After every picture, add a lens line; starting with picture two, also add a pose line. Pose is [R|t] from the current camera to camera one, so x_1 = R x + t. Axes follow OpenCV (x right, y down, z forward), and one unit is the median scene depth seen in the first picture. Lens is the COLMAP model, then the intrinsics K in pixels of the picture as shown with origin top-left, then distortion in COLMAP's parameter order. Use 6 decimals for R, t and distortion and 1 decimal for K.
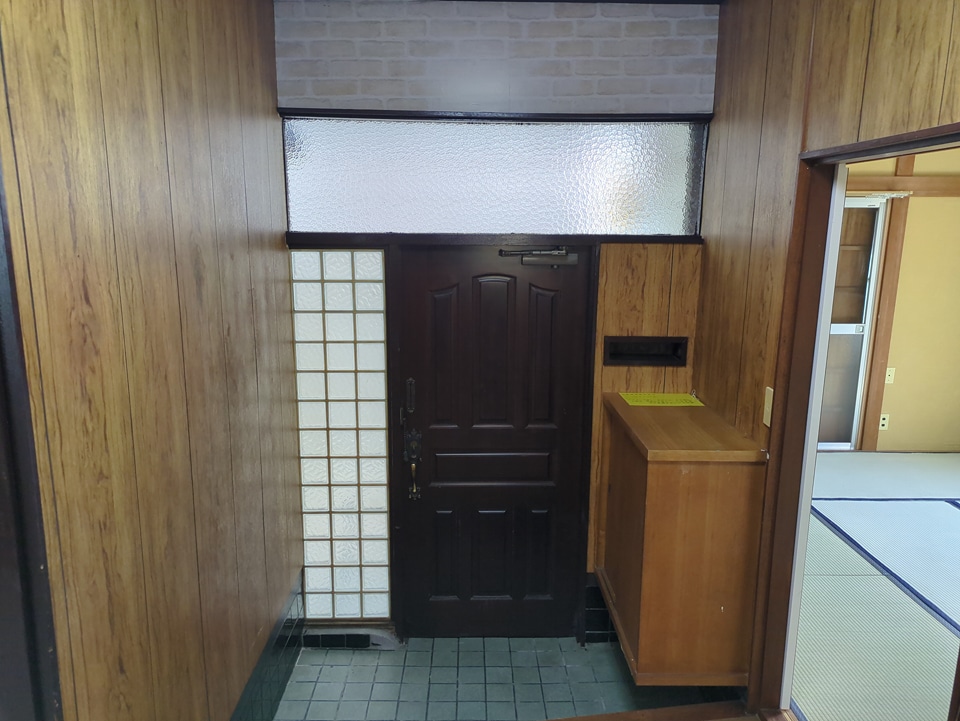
lens RADIAL K [[715.3, 0, 479.6], [0, 715.3, 363.2], [0, 0, 1]] dist [0.026872, 0.003815]
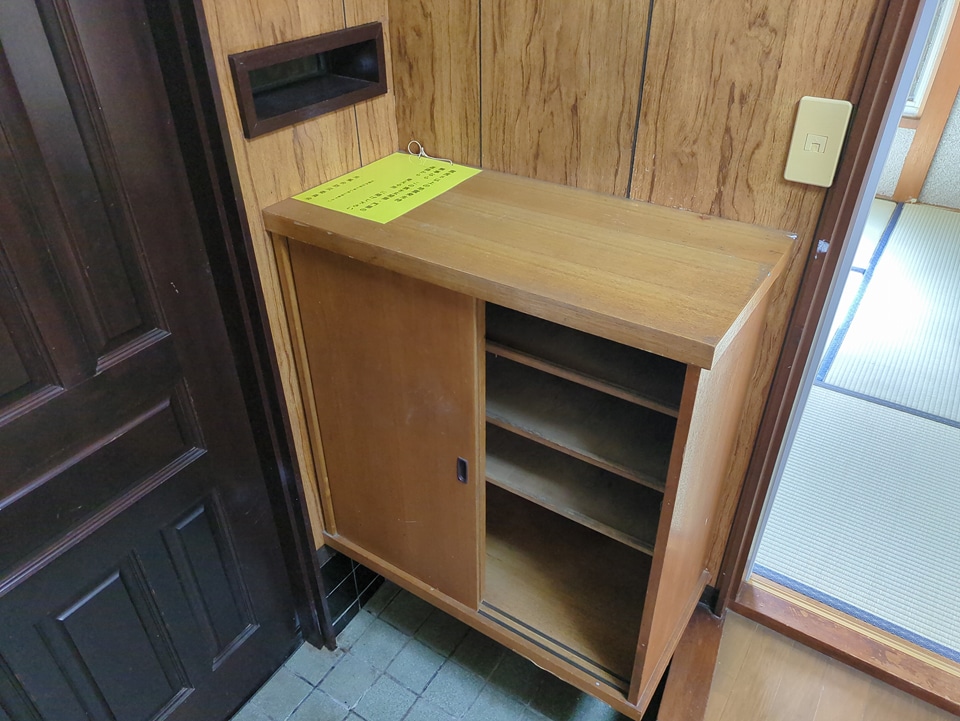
lens RADIAL K [[715.3, 0, 482.6], [0, 715.3, 358.4], [0, 0, 1]] dist [0.026872, 0.003815]
pose [[0.557622, -0.481392, 0.676254, -0.069611], [0.169845, 0.863601, 0.474705, -0.056335], [-0.812533, -0.149847, 0.563325, 0.664284]]
